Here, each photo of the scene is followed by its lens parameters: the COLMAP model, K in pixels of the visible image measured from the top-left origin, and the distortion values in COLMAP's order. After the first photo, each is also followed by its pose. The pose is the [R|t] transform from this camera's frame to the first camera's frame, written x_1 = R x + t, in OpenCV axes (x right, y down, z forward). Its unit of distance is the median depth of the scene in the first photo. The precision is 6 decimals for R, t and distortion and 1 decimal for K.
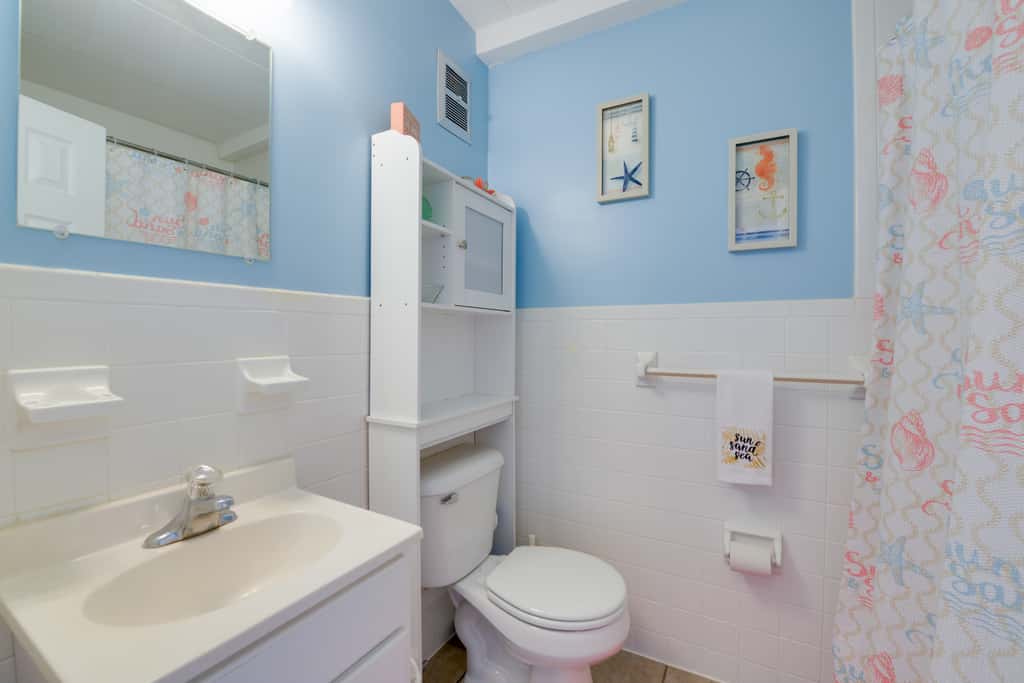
lens RADIAL K [[417.1, 0, 512.0], [0, 417.1, 338.6], [0, 0, 1]] dist [-0.010699, -0.005047]
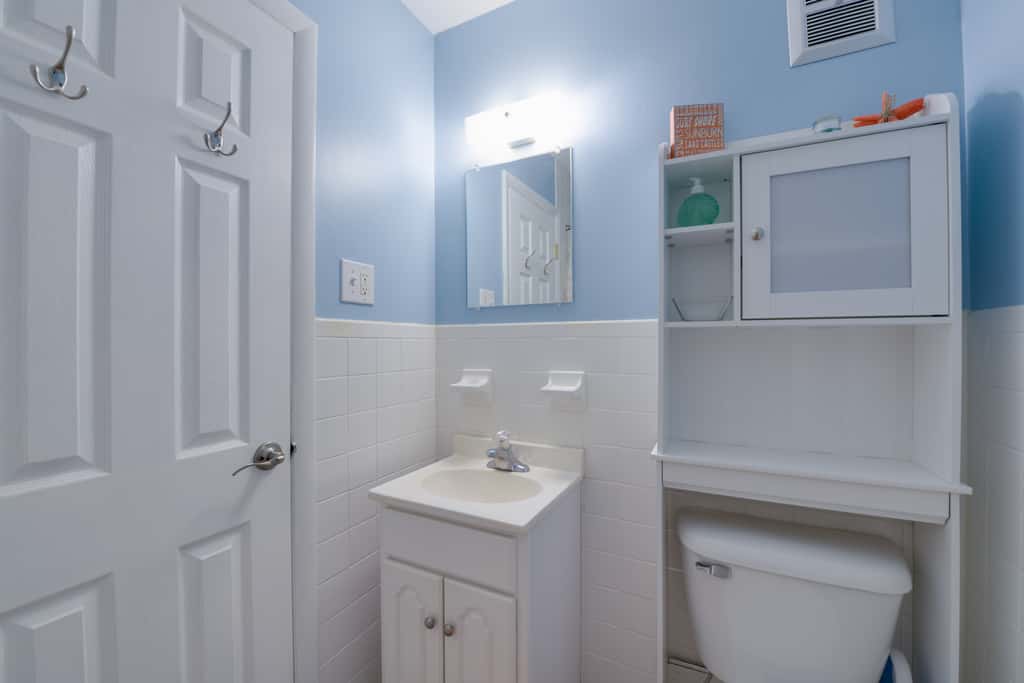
lens RADIAL K [[417.1, 0, 512.0], [0, 417.1, 338.6], [0, 0, 1]] dist [-0.010699, -0.005047]
pose [[0.046131, -0.011360, -0.998871, 0.599243], [-0.003262, 0.999928, -0.011523, -0.036552], [0.998930, 0.003790, 0.046090, 0.561956]]
